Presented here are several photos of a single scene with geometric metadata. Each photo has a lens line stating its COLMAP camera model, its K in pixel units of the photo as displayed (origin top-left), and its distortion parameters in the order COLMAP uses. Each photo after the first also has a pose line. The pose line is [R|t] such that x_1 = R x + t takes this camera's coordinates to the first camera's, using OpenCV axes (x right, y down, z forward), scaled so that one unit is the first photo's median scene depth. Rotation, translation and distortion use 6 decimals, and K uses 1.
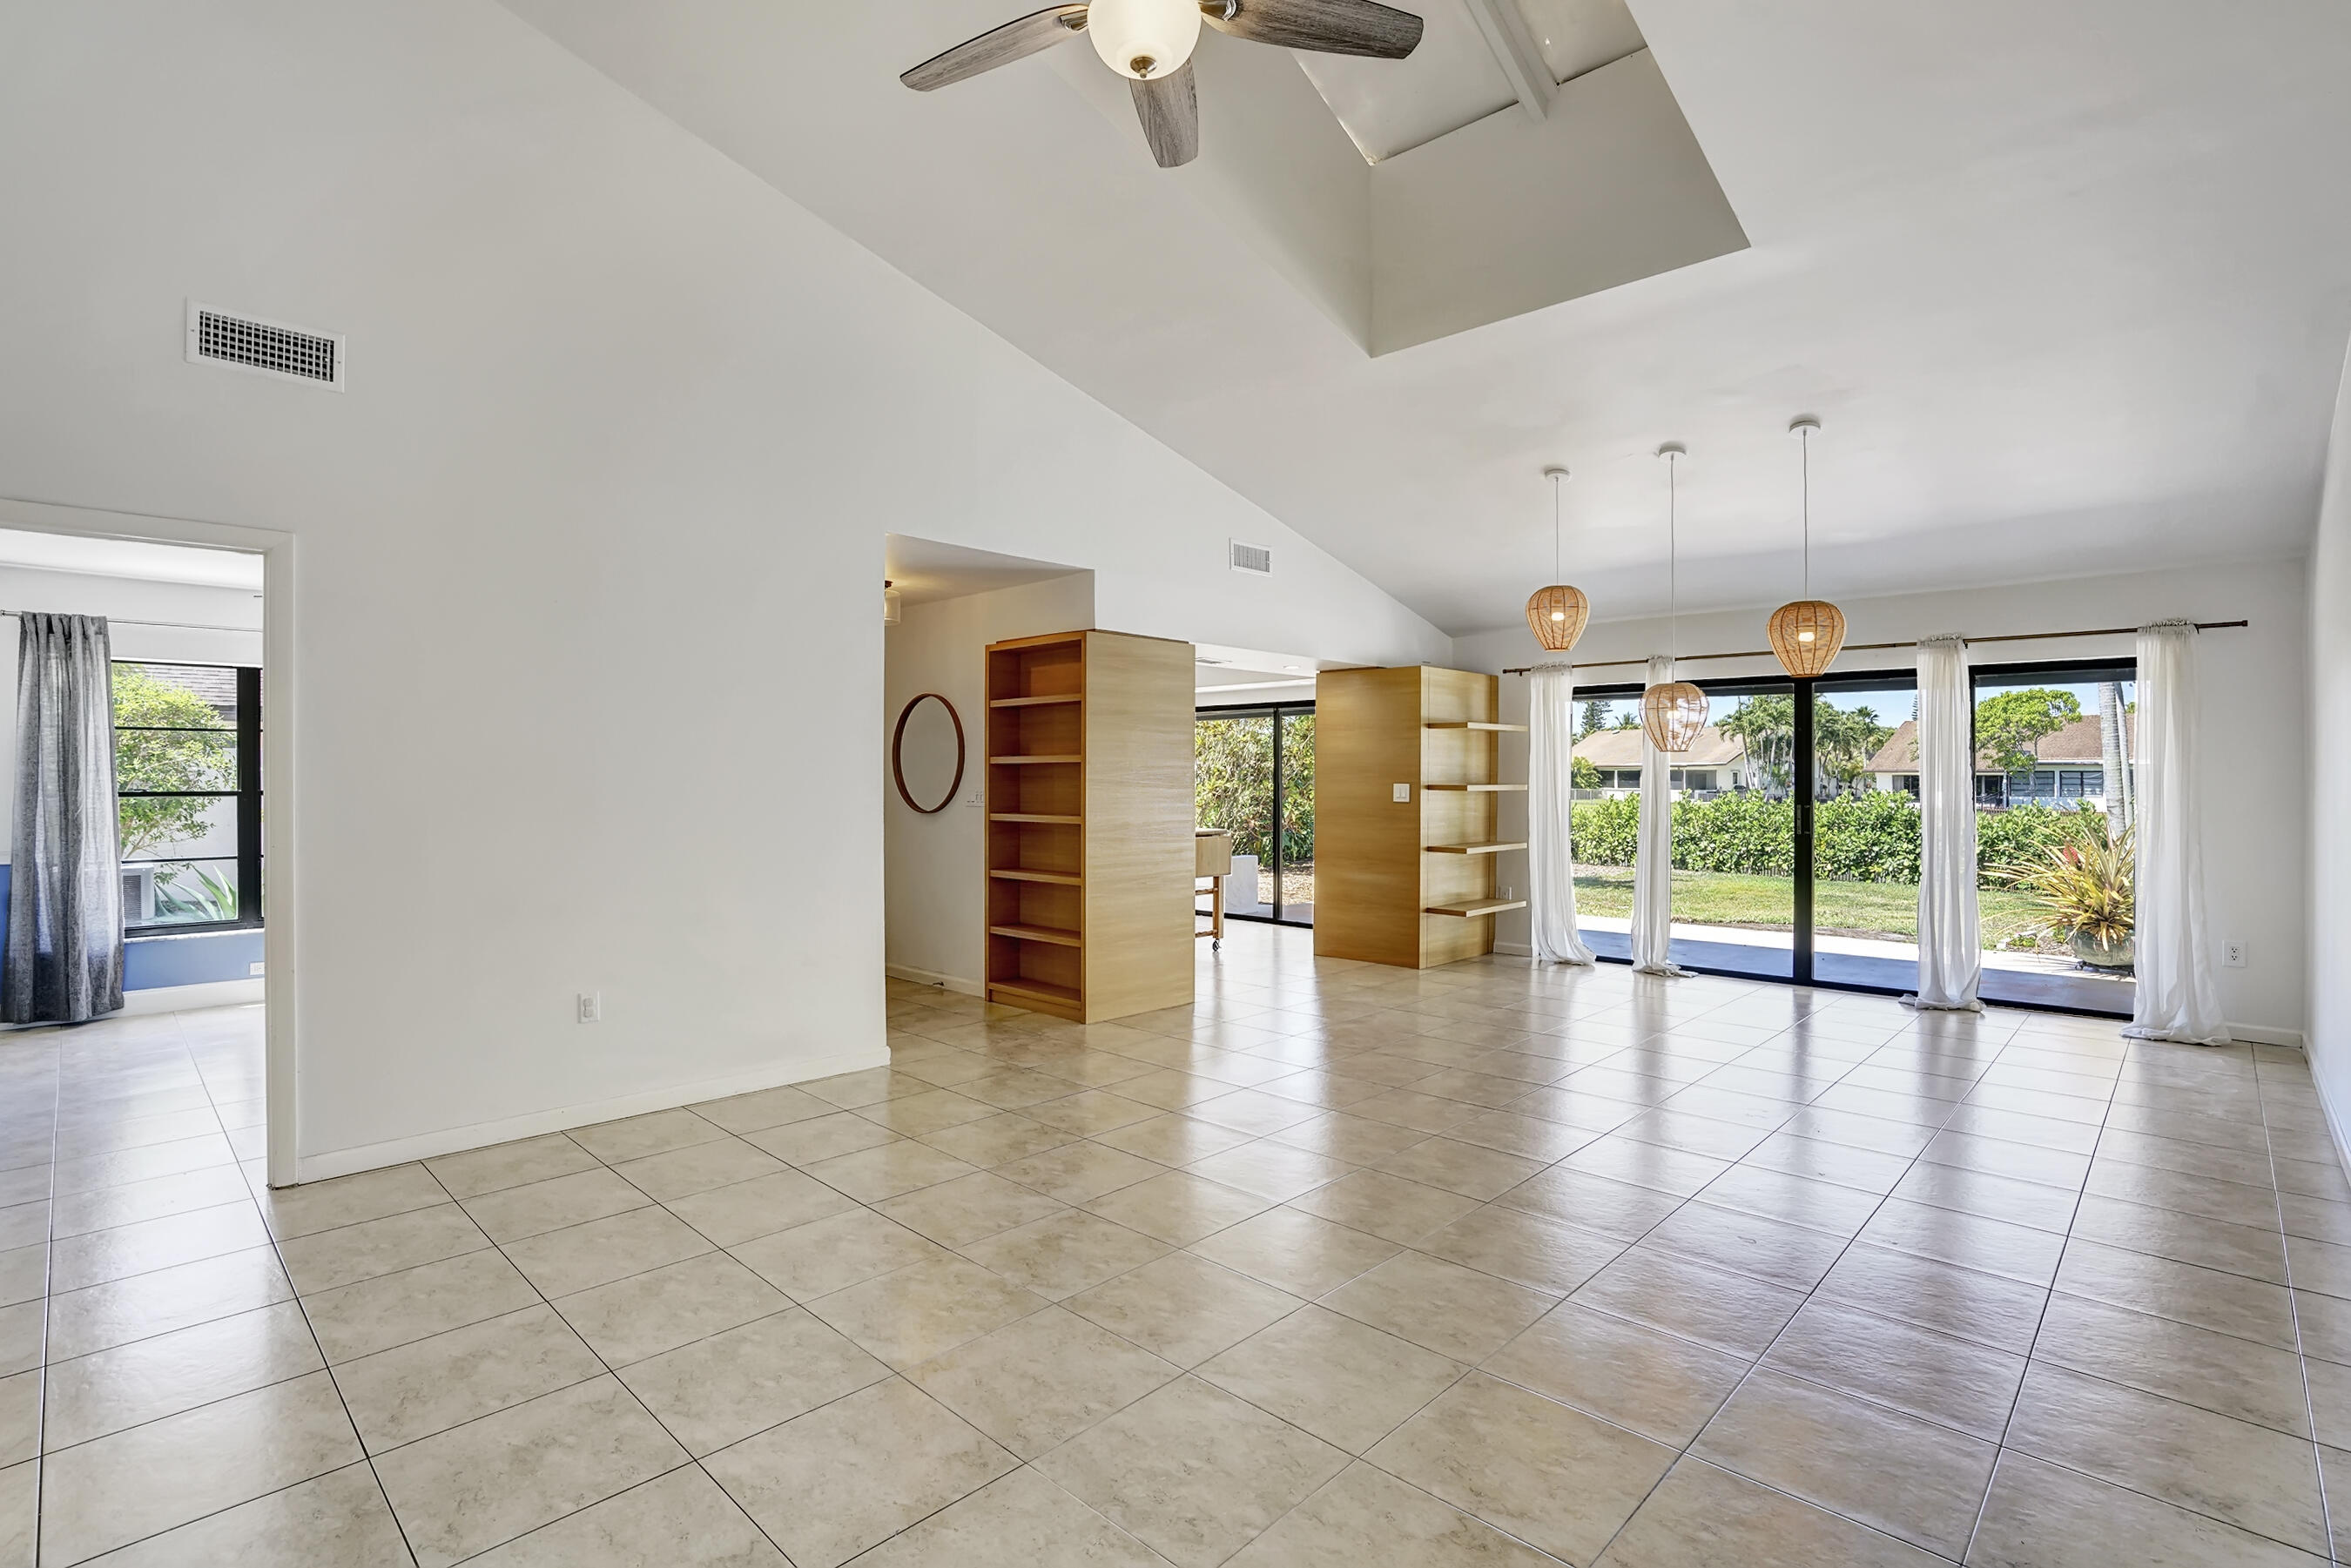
lens RADIAL K [[1103.0, 0, 1153.9], [0, 1103.0, 769.8], [0, 0, 1]] dist [-0.051551, 0.016835]
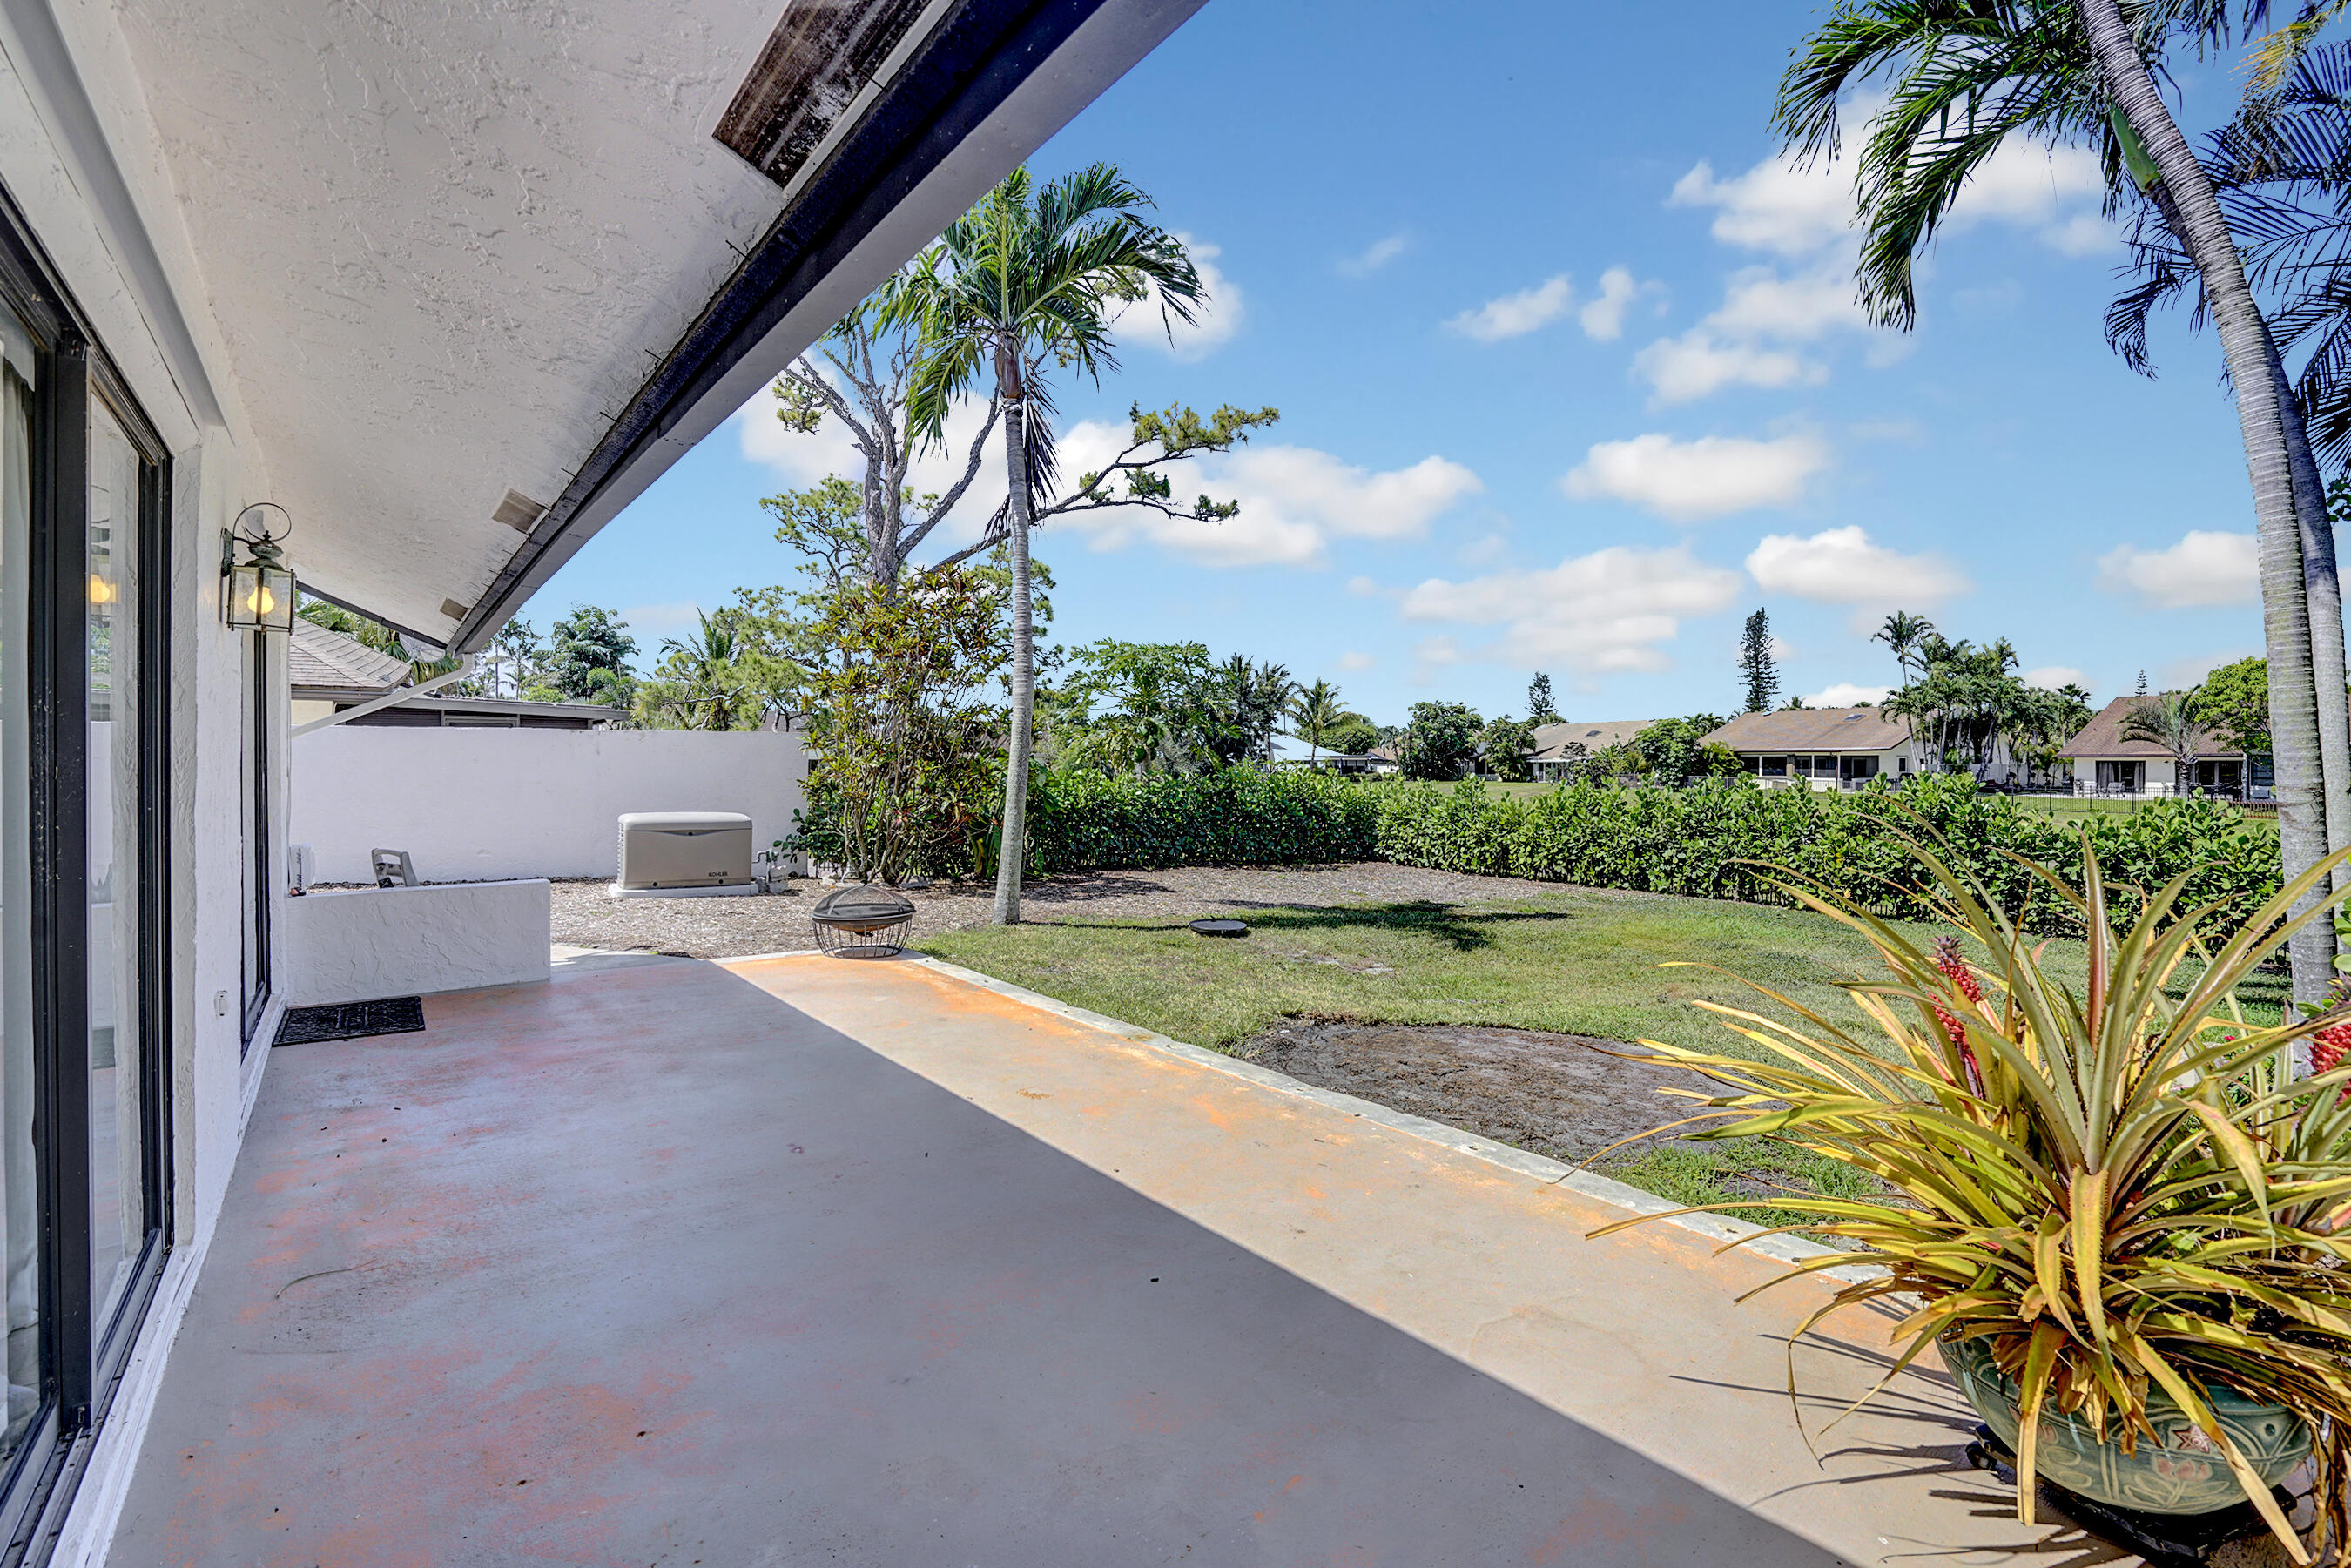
lens RADIAL K [[1103.0, 0, 1150.2], [0, 1103.0, 775.5], [0, 0, 1]] dist [-0.051551, 0.016835]
pose [[0.990338, -0.000146, -0.138675, 0.286280], [0.002248, 0.999885, 0.015006, 0.009393], [0.138657, -0.015173, 0.990224, 0.296988]]
